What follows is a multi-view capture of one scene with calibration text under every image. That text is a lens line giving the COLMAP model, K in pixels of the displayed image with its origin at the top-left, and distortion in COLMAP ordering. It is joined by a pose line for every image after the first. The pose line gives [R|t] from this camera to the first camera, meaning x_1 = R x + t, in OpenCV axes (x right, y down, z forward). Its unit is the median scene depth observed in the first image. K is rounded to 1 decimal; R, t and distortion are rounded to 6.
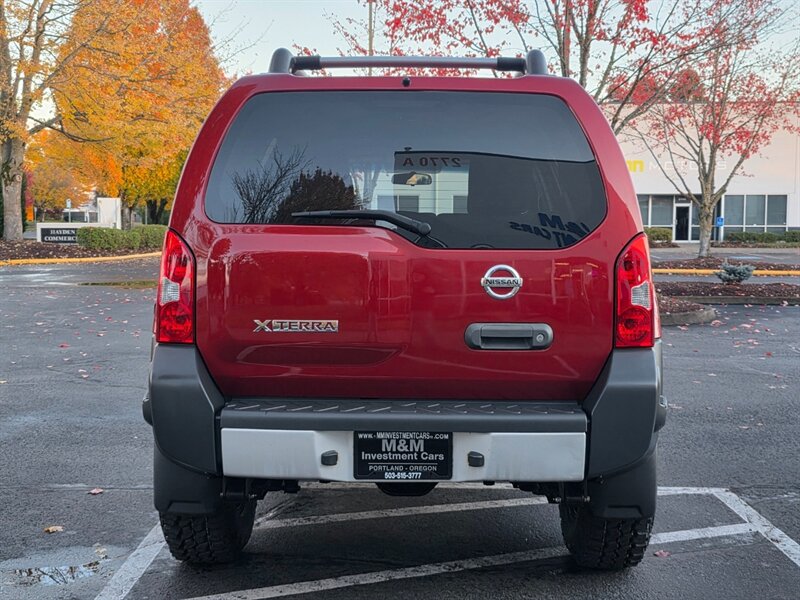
lens RADIAL K [[1009.1, 0, 407.5], [0, 1009.1, 300.2], [0, 0, 1]] dist [0.054638, 0.000000]
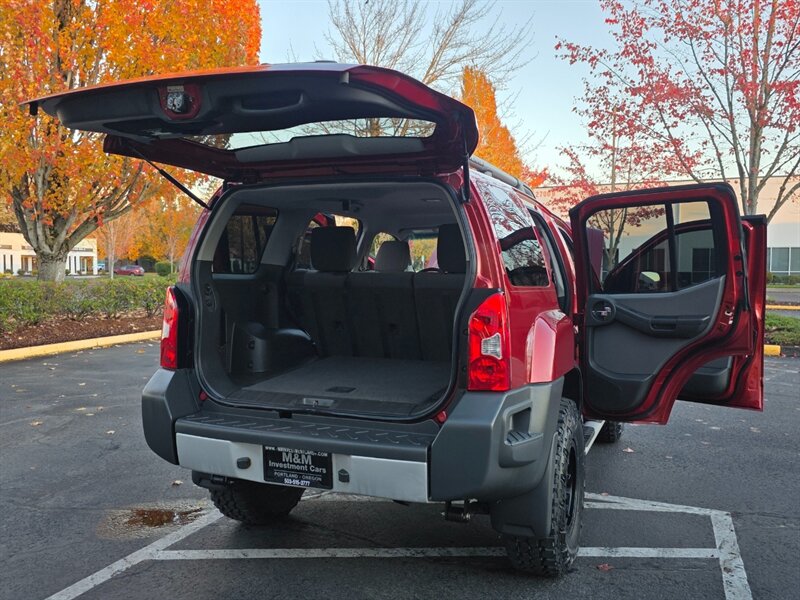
lens RADIAL K [[683.1, 0, 402.5], [0, 683.1, 302.1], [0, 0, 1]] dist [0.049401, -0.029673]
pose [[0.931663, 0.017276, -0.362914, 0.424748], [-0.027548, 0.999352, -0.023149, -0.035565], [0.362279, 0.031564, 0.931535, 0.240190]]
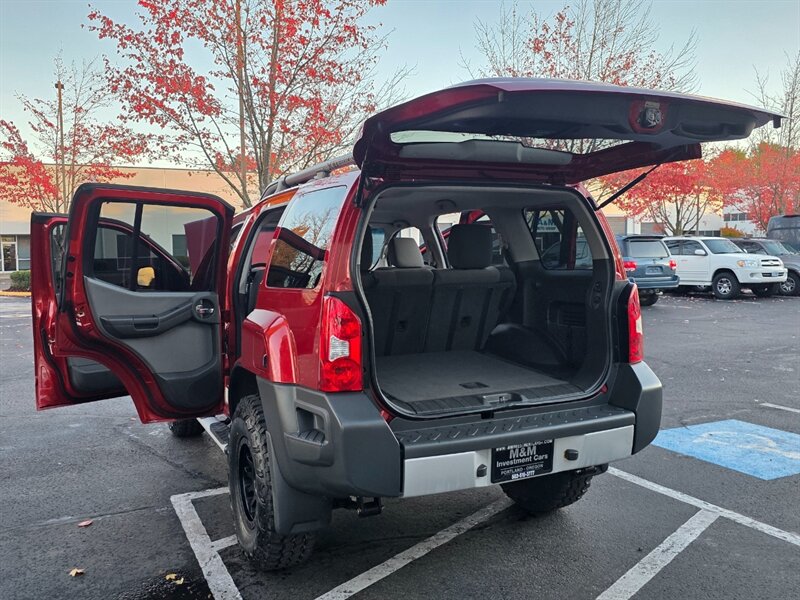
lens RADIAL K [[683.1, 0, 397.6], [0, 683.1, 295.5], [0, 0, 1]] dist [0.049401, -0.029673]
pose [[0.896684, -0.048142, 0.440046, -0.532837], [0.053731, 0.998555, -0.000243, -0.068714], [-0.439398, 0.023862, 0.897975, 0.260729]]
